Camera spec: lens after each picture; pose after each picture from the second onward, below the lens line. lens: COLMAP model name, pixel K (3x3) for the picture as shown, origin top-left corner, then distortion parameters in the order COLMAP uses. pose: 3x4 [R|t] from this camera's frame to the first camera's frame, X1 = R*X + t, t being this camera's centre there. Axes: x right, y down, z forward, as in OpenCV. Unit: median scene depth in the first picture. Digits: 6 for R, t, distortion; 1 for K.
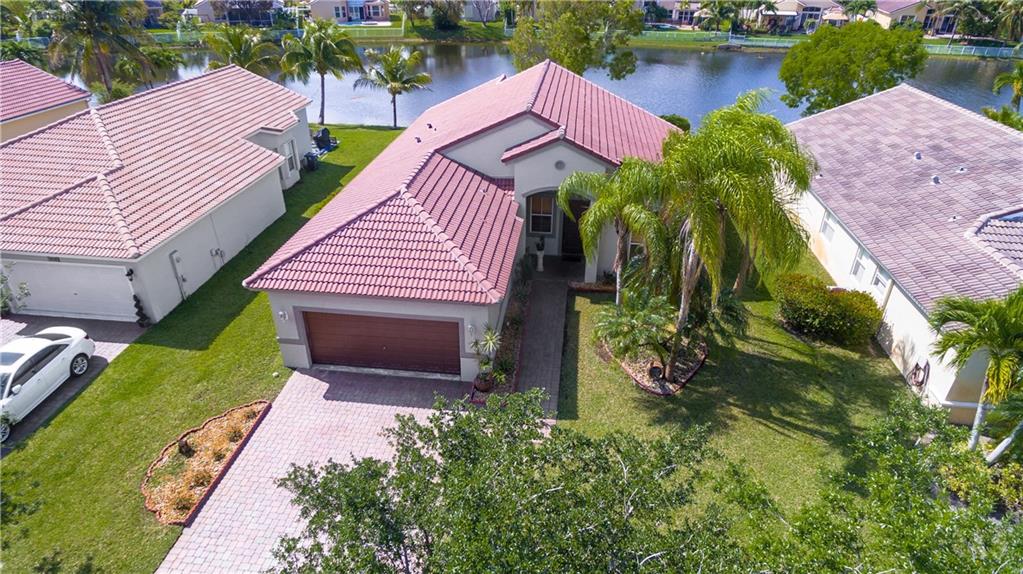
lens RADIAL K [[591.5, 0, 511.5], [0, 591.5, 287.0], [0, 0, 1]] dist [0.000751, 0.001497]
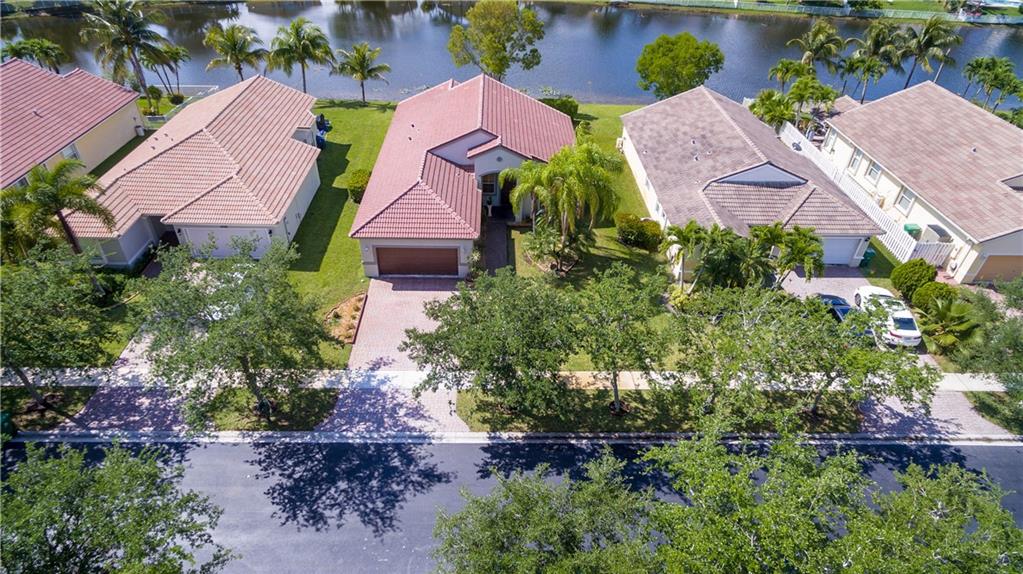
lens RADIAL K [[591.5, 0, 511.5], [0, 591.5, 287.0], [0, 0, 1]] dist [0.000751, 0.001497]
pose [[0.989456, -0.068192, 0.127779, -0.145787], [0.050580, 0.989371, 0.136332, -0.064131], [-0.135718, -0.128431, 0.982388, -0.870671]]
